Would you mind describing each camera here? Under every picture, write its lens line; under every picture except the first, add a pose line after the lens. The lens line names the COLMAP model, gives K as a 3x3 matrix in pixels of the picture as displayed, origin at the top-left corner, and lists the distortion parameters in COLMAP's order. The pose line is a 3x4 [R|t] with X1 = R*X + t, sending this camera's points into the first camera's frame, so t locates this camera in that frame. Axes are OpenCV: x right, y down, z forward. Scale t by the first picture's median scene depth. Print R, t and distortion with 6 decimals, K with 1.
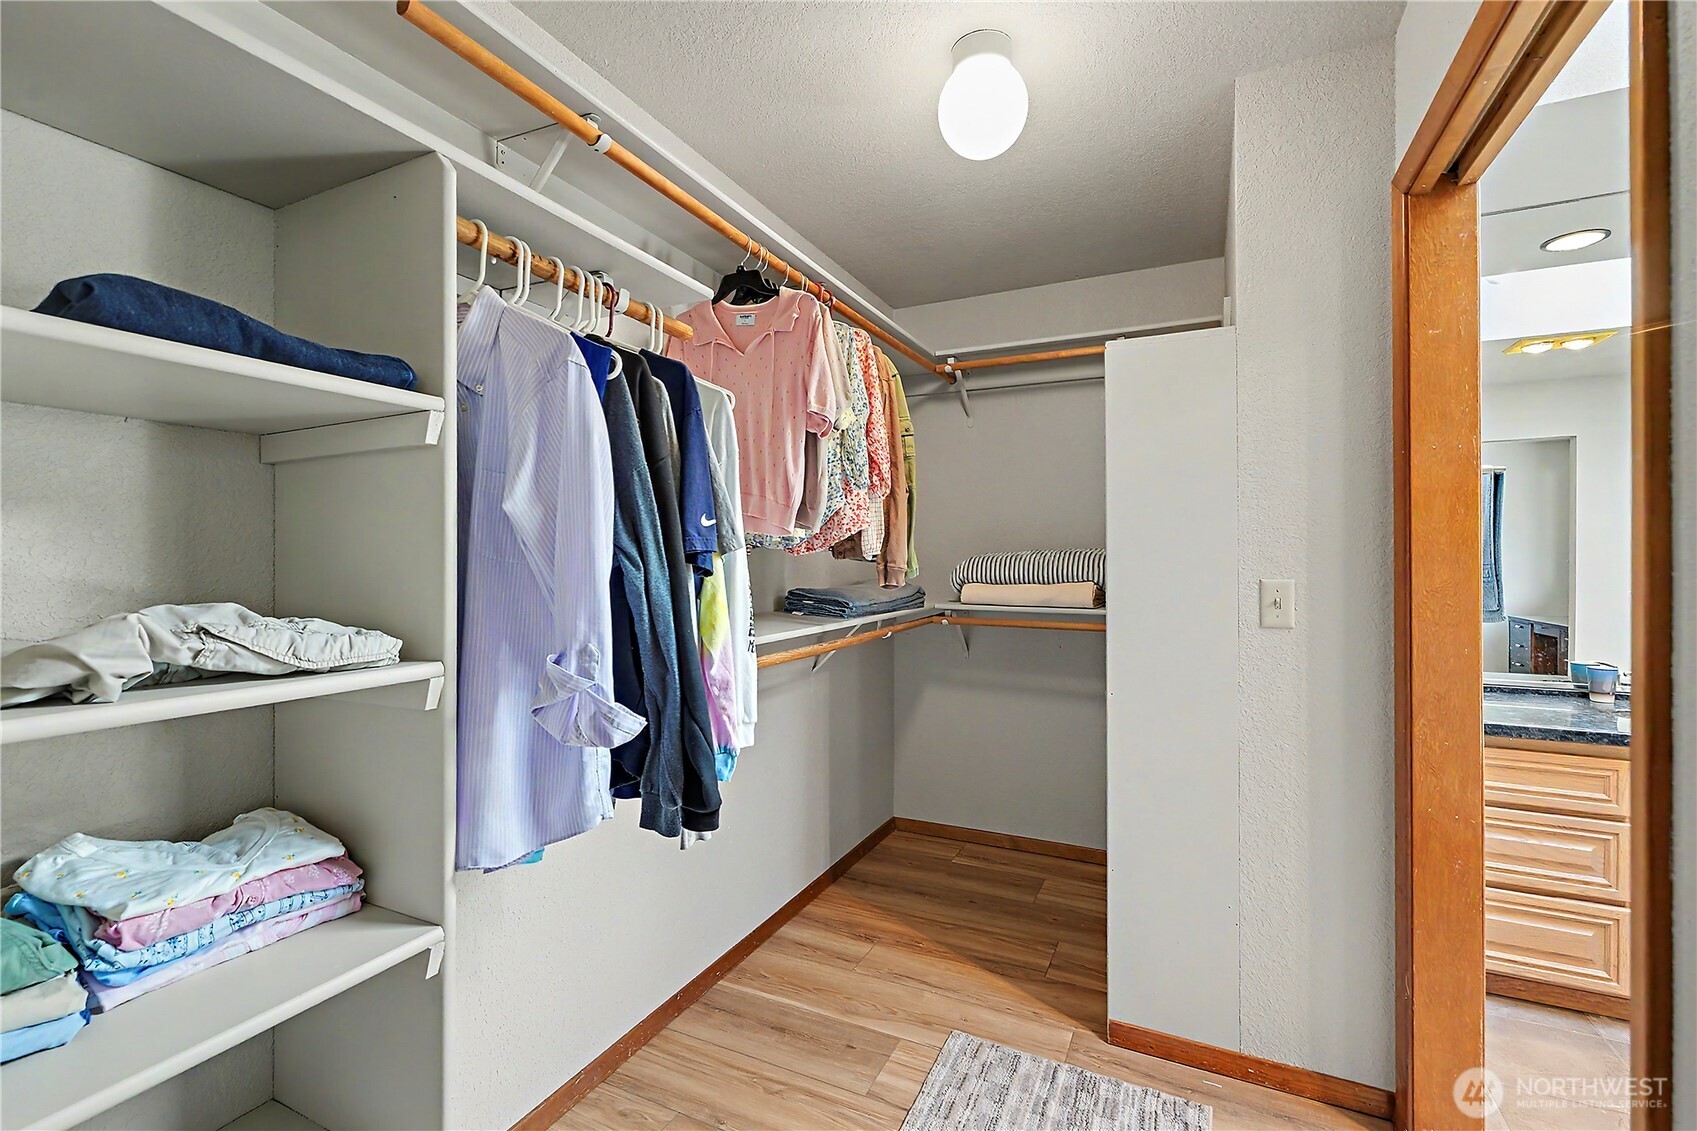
lens RADIAL K [[746.6, 0, 848.5], [0, 746.6, 565.5], [0, 0, 1]] dist [0.000553, 0.000225]
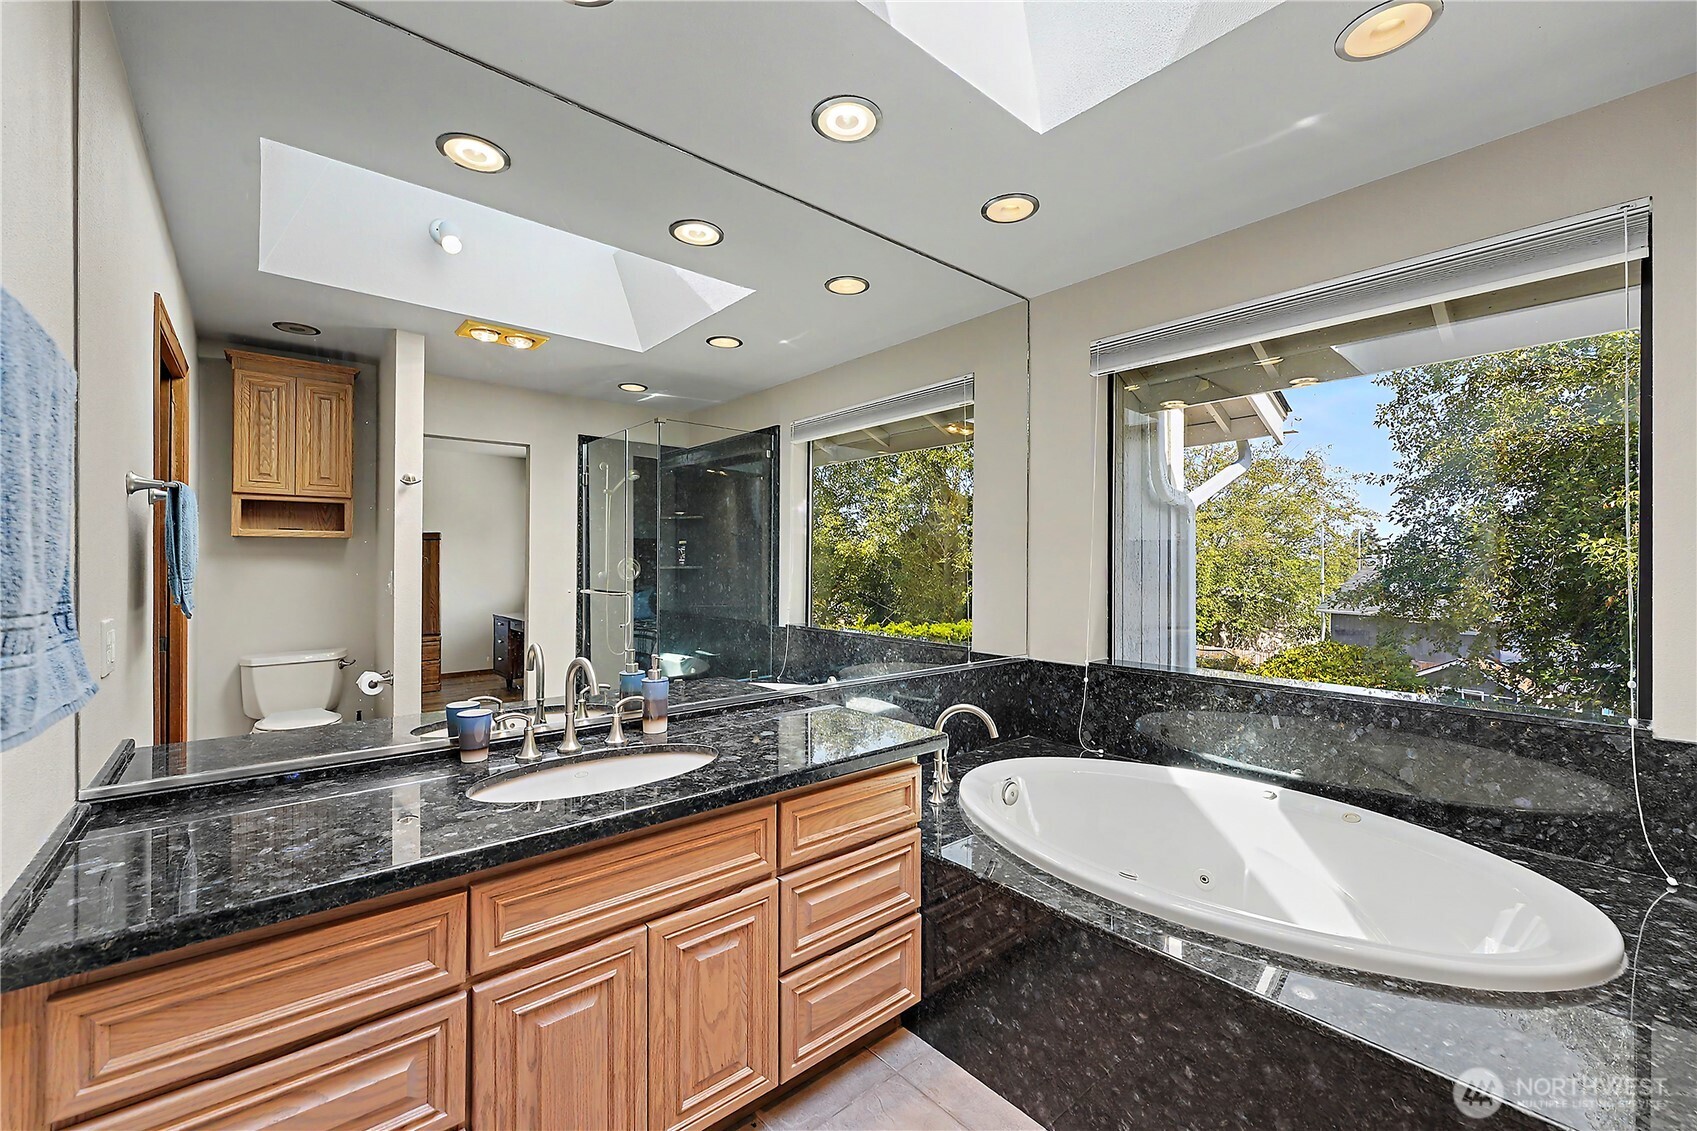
lens RADIAL K [[684.1, 0, 848.5], [0, 684.1, 565.5], [0, 0, 1]] dist [0.002661, 0.000212]
pose [[0.399493, 0.002184, 0.916734, 1.133905], [-0.003773, 0.999993, -0.000738, -0.009659], [-0.916729, -0.003164, 0.399498, 0.846023]]
